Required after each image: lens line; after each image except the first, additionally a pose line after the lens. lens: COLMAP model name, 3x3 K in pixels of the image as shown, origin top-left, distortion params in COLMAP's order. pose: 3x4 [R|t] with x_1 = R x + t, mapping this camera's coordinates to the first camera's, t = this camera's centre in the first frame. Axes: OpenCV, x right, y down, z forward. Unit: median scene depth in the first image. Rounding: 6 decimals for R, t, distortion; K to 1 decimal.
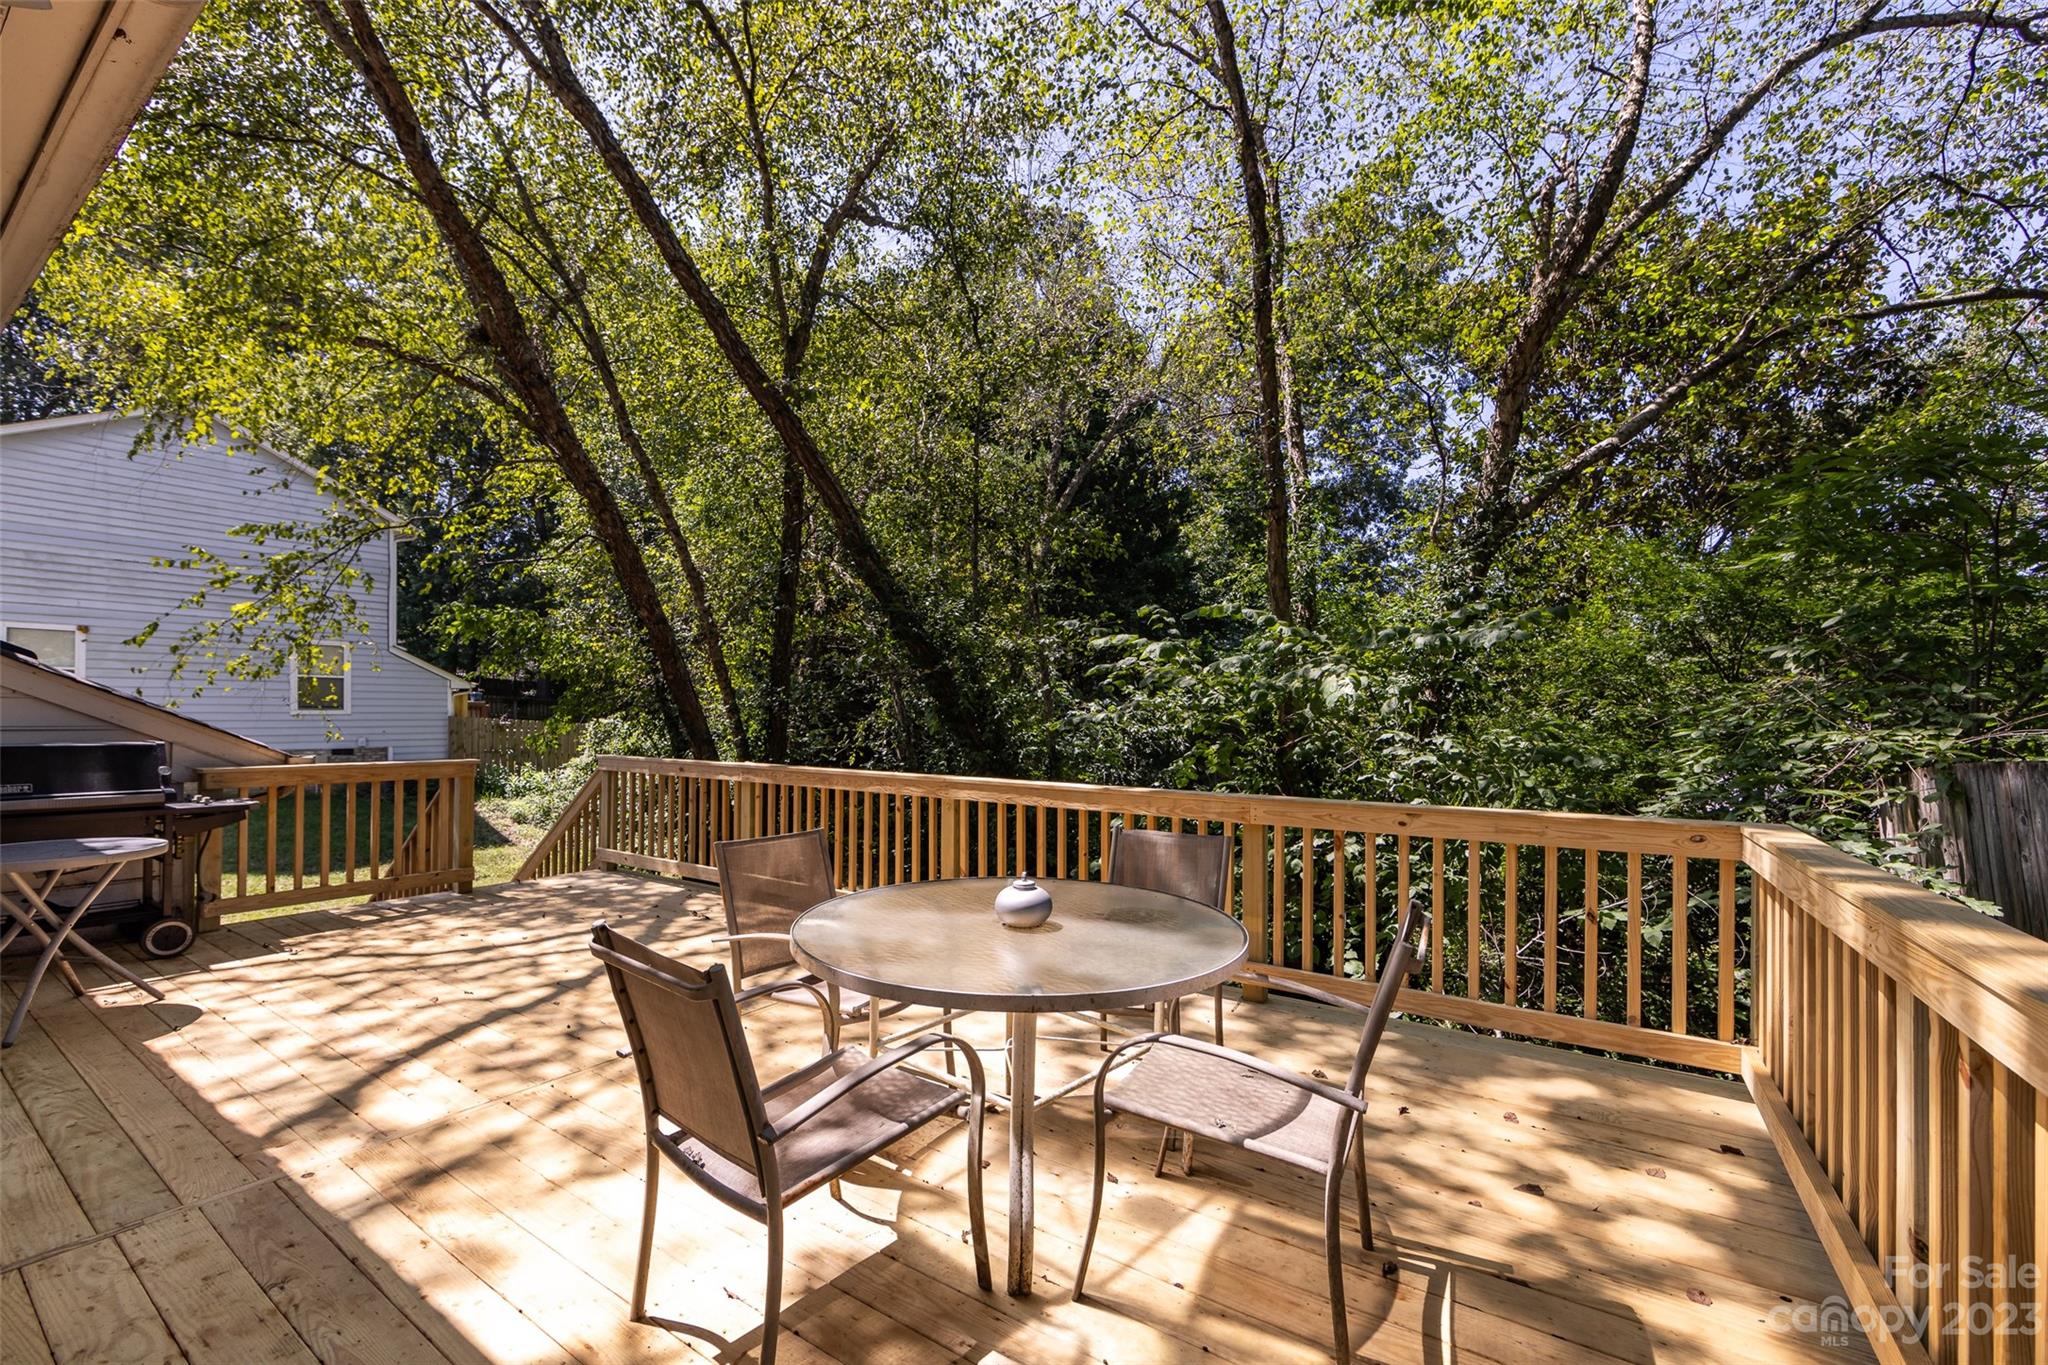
lens RADIAL K [[813.1, 0, 1024.2], [0, 813.1, 713.9], [0, 0, 1]] dist [-0.002807, -0.000444]
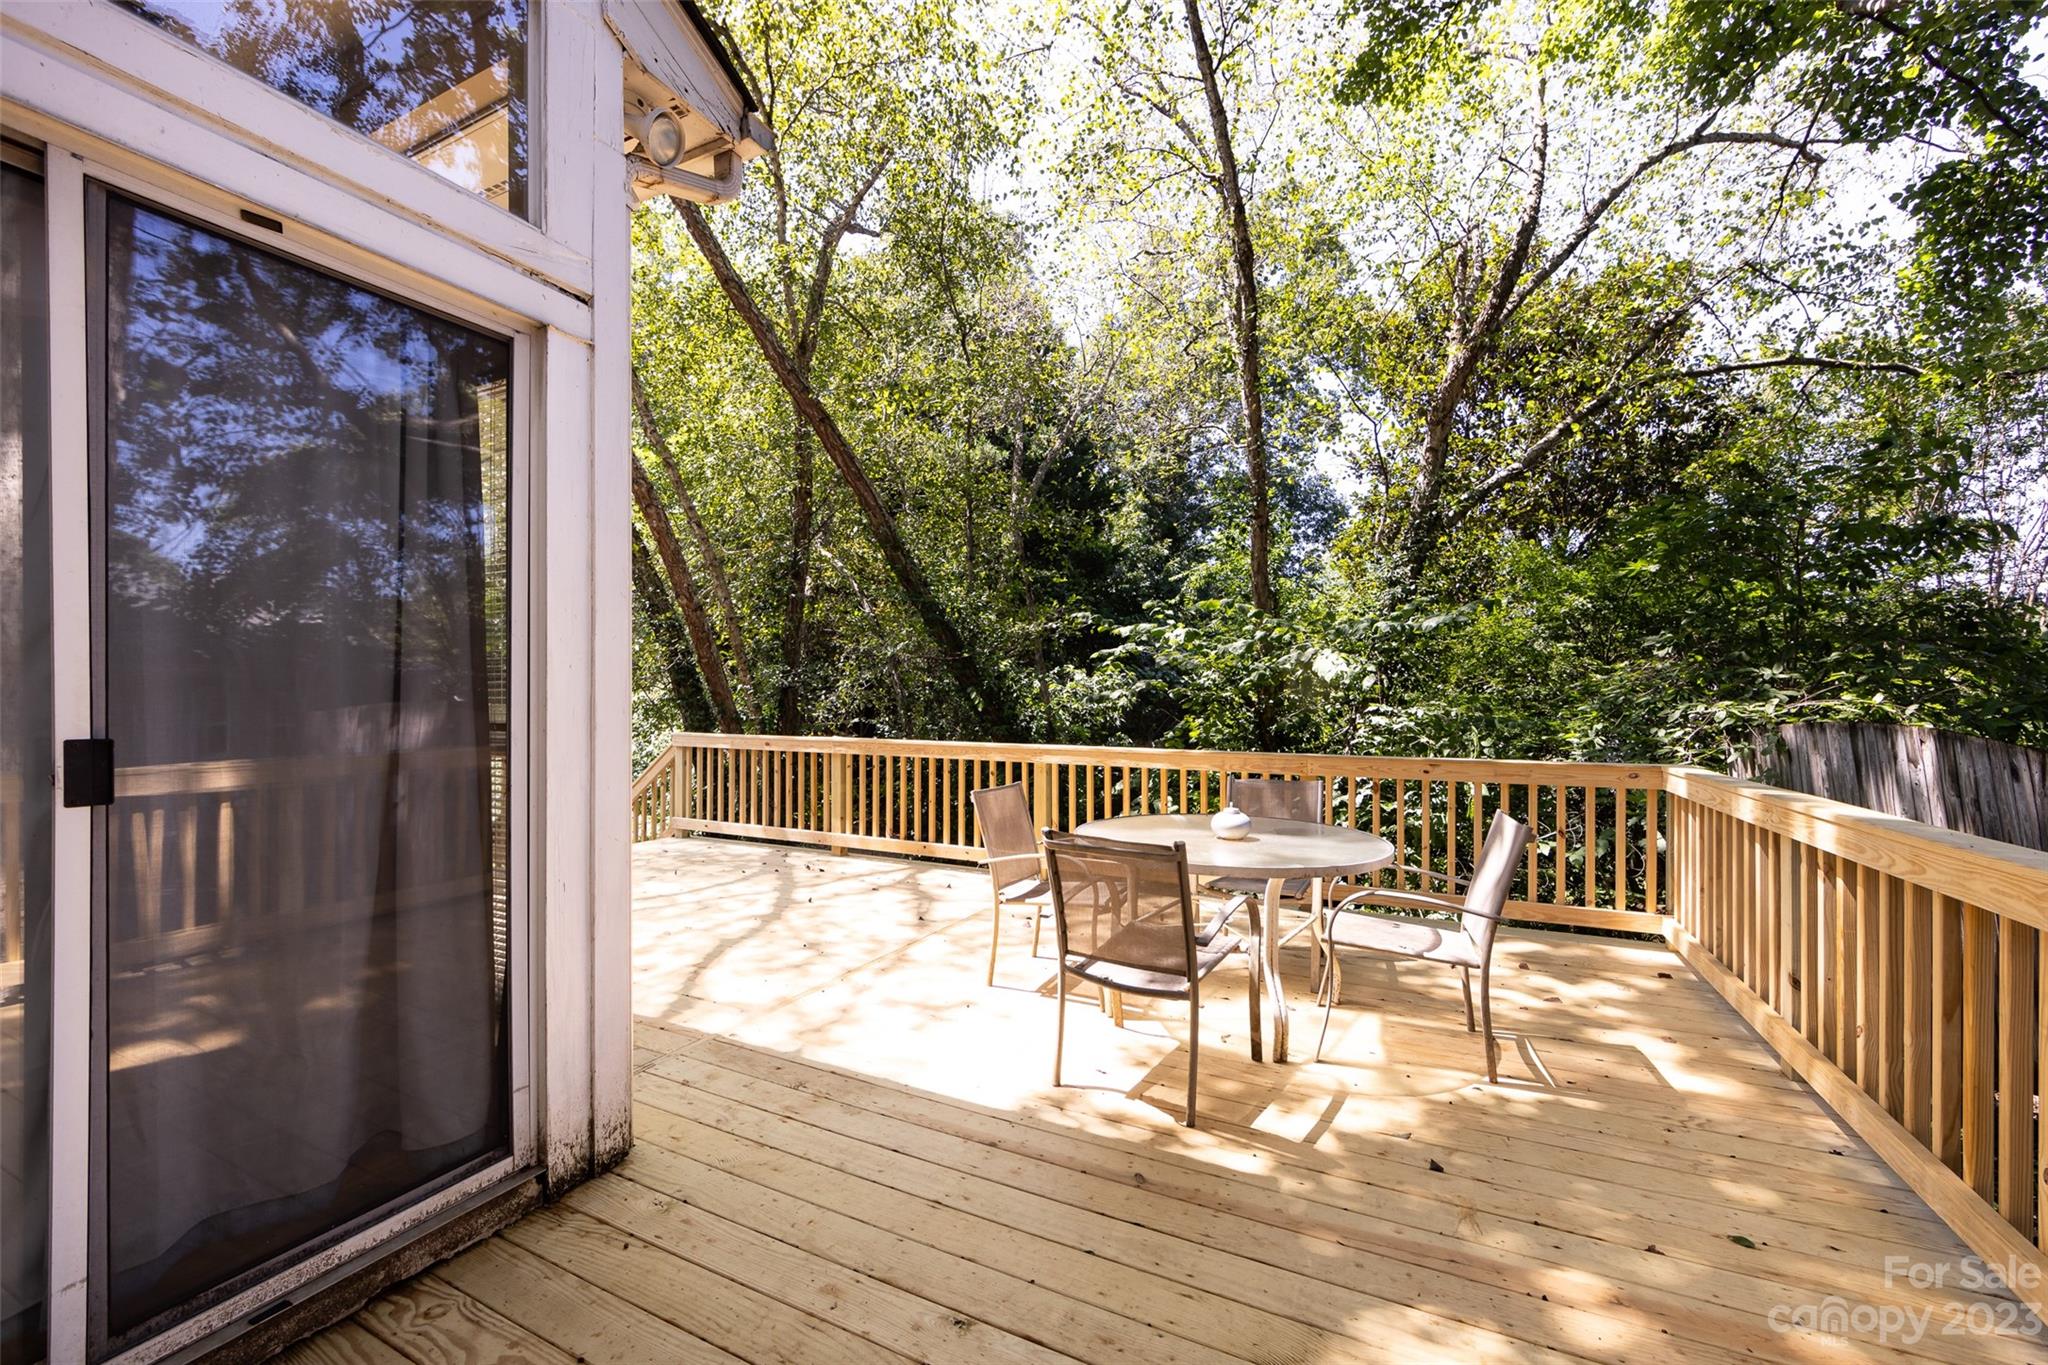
lens RADIAL K [[813.1, 0, 1027.6], [0, 813.1, 690.2], [0, 0, 1]] dist [-0.002807, -0.000444]
pose [[0.992043, -0.003950, 0.125838, -0.260705], [0.004679, 0.999974, -0.005503, 0.002205], [-0.125813, 0.006048, 0.992036, -0.188289]]
